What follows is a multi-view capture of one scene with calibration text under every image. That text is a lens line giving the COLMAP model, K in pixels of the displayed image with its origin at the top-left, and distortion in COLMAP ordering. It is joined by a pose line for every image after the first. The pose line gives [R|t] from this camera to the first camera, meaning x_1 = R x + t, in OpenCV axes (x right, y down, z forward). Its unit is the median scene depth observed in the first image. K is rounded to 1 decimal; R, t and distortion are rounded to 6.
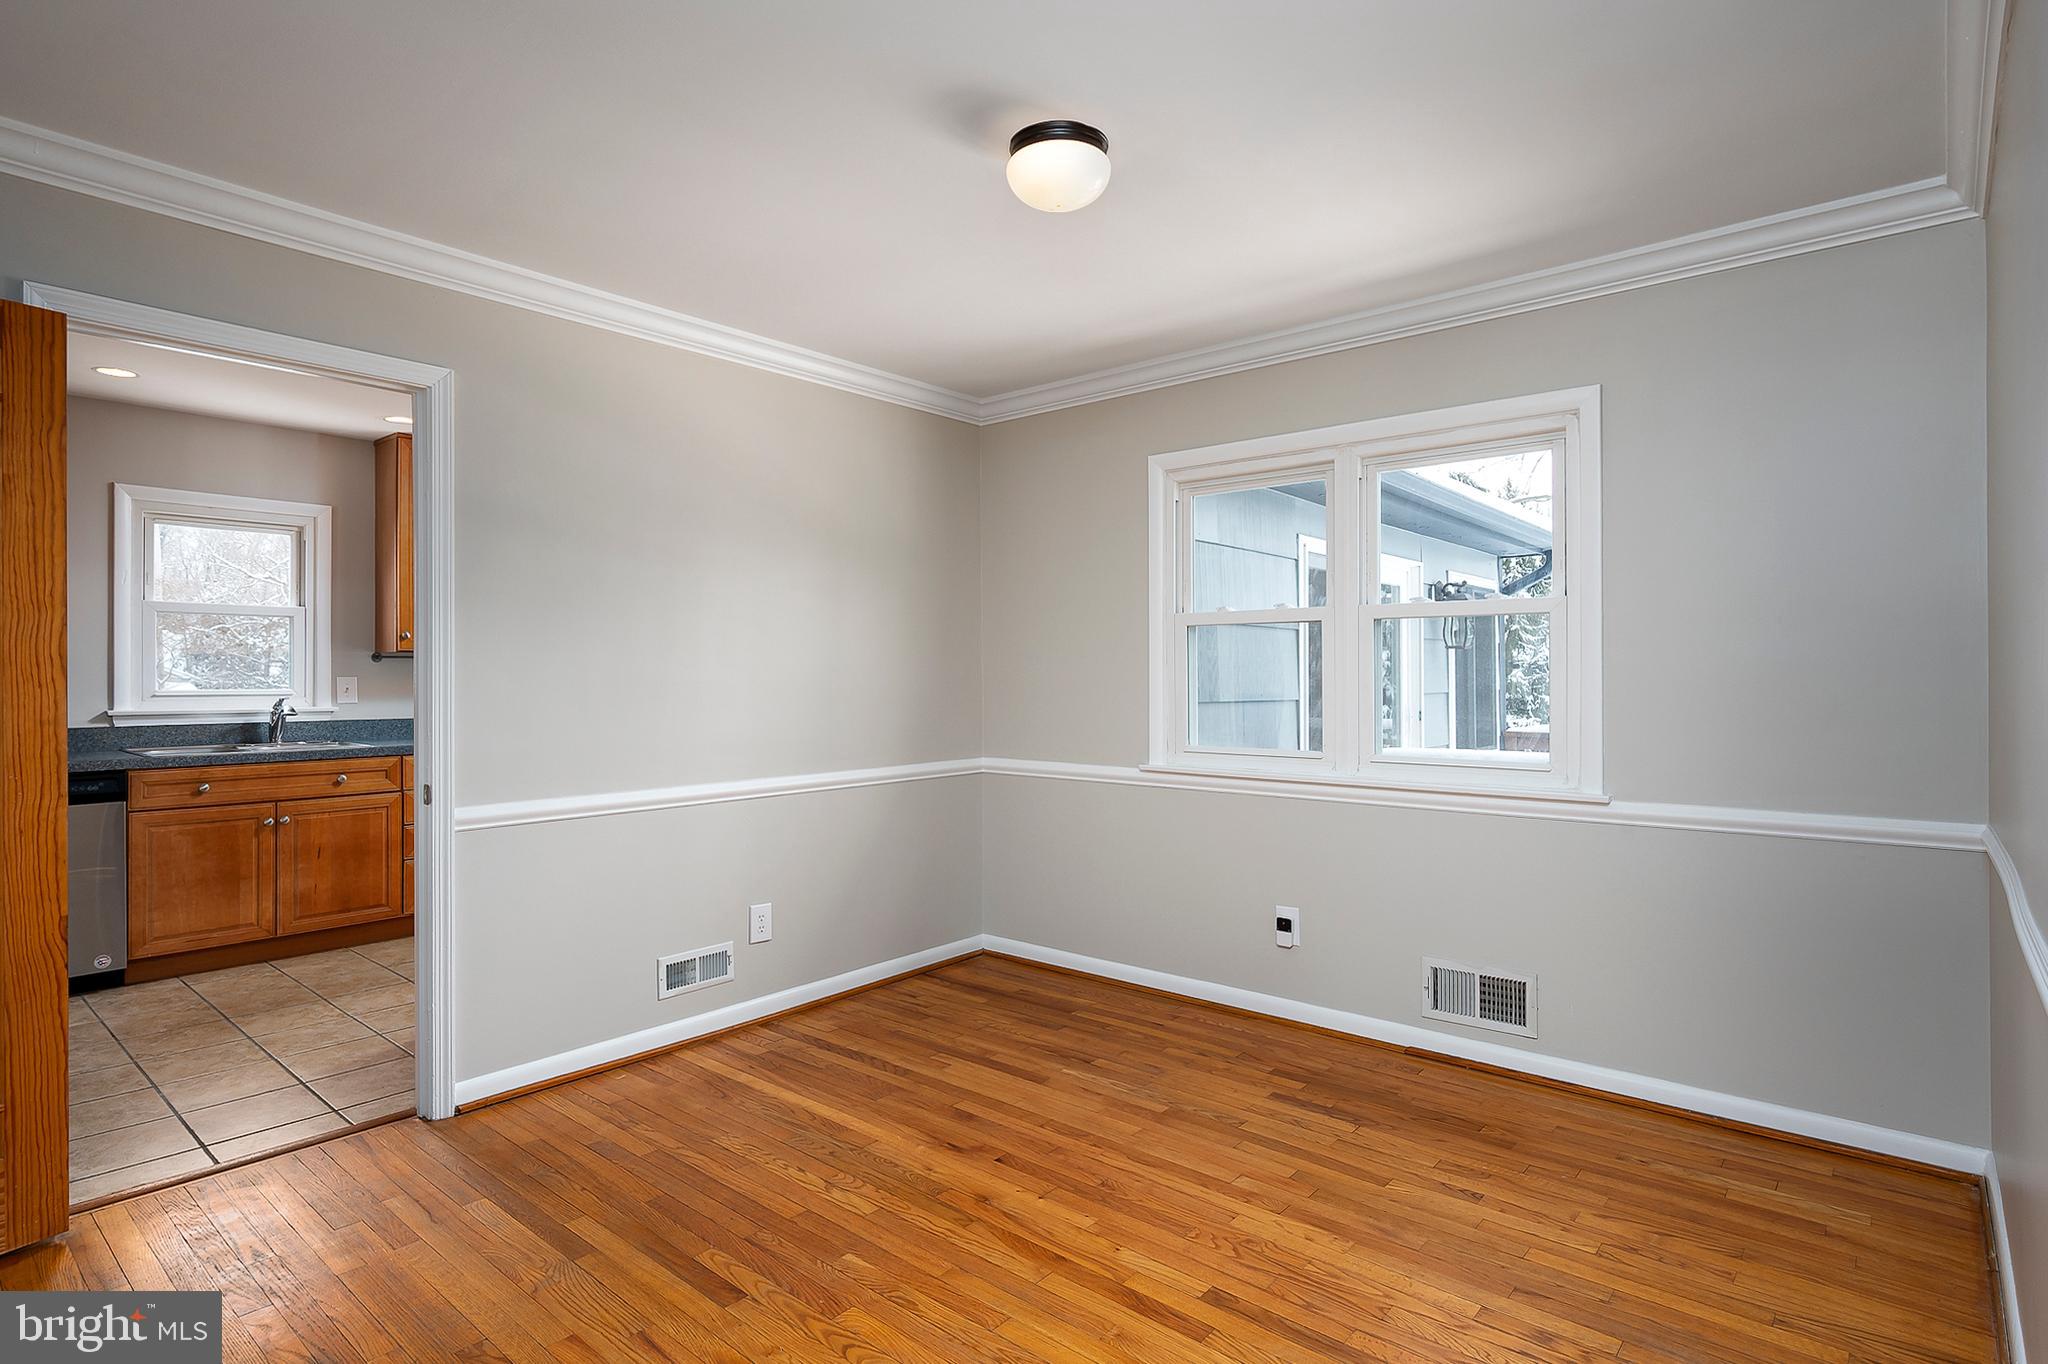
lens RADIAL K [[1047.9, 0, 1026.0], [0, 1047.9, 666.8], [0, 0, 1]] dist [-0.001488, -0.000354]
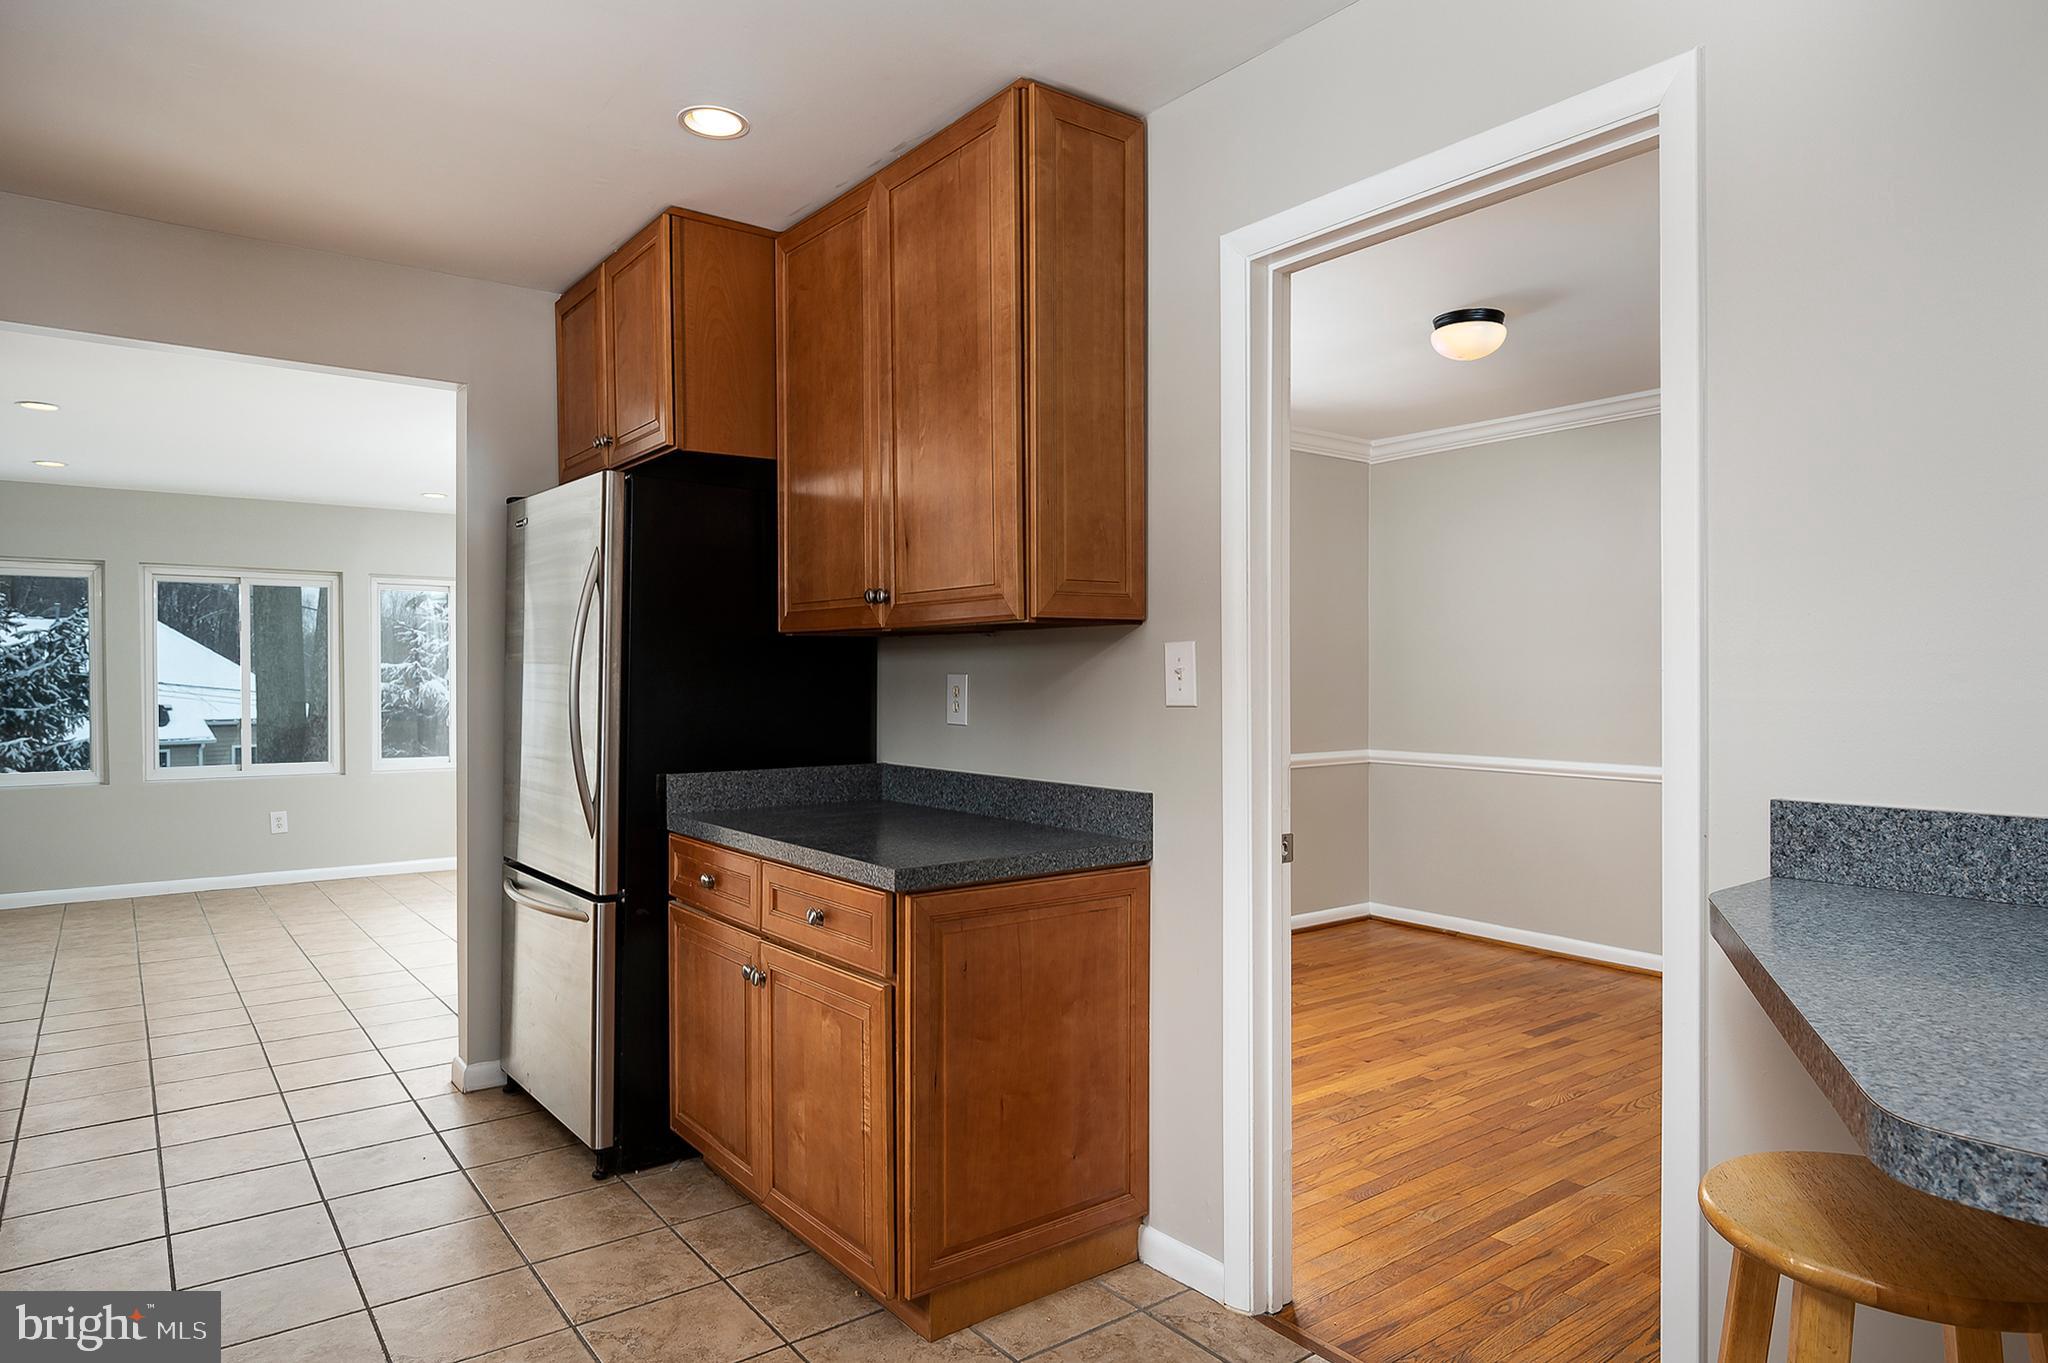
lens RADIAL K [[1205.6, 0, 1011.0], [0, 1205.6, 681.1], [0, 0, 1]] dist [0.004753, -0.001311]
pose [[0.218327, 0.000543, 0.975875, -1.313599], [-0.008280, 0.999965, 0.001296, 0.008548], [-0.975841, -0.008363, 0.218324, 0.934508]]
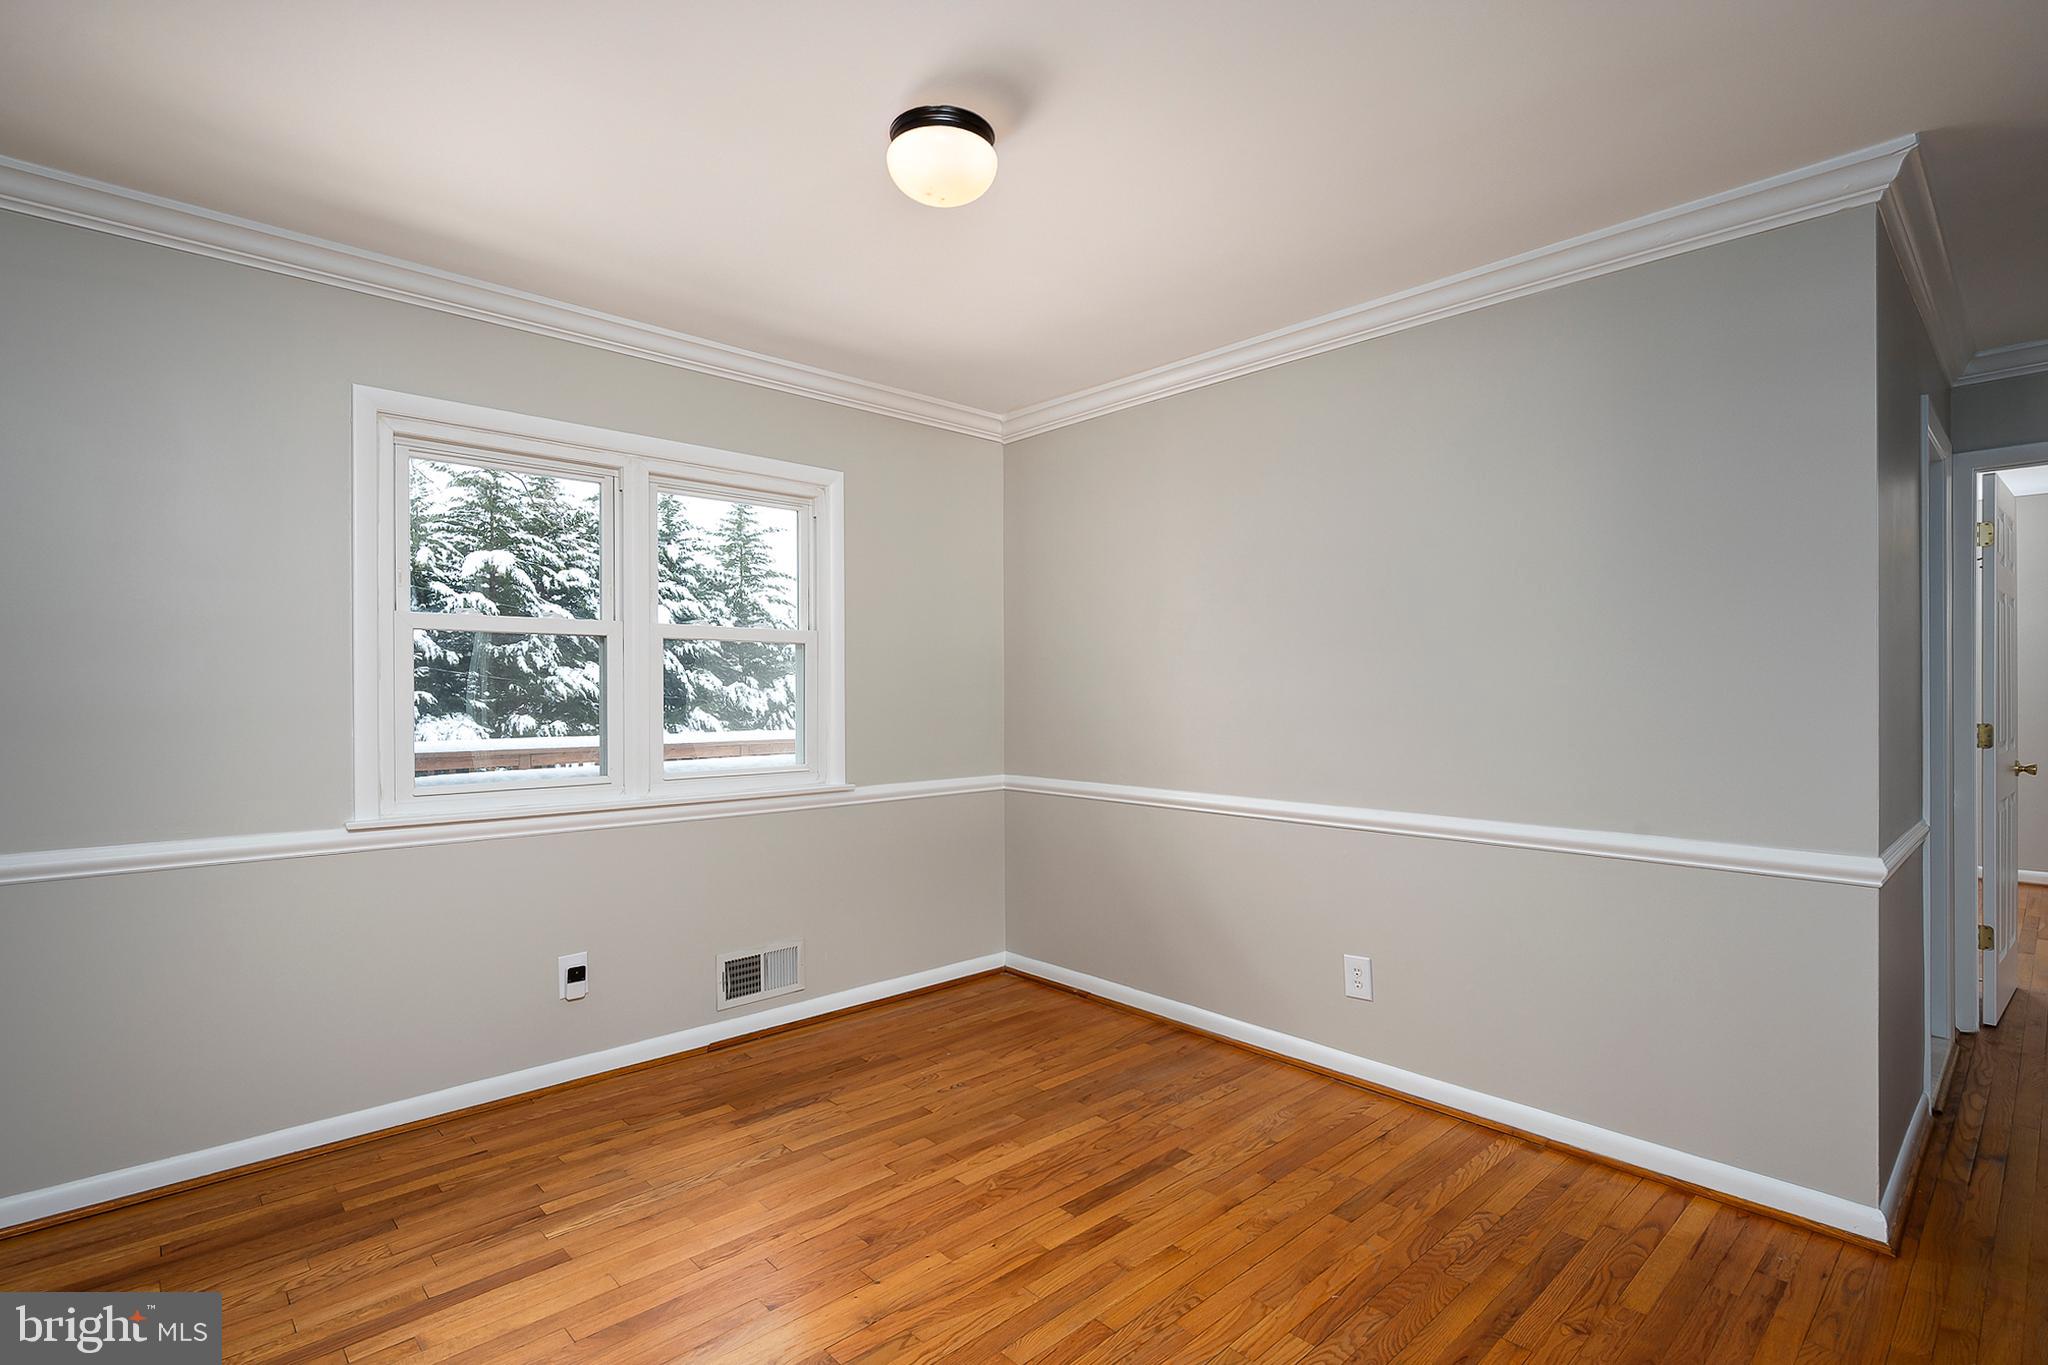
lens RADIAL K [[974.3, 0, 1024.0], [0, 974.3, 682.5], [0, 0, 1]] dist [-0.000855, 0.000145]
pose [[0.110659, 0.011454, 0.993792, -0.622184], [-0.005448, 0.999926, -0.010918, 0.006444], [-0.993843, -0.004206, 0.110713, 0.616739]]
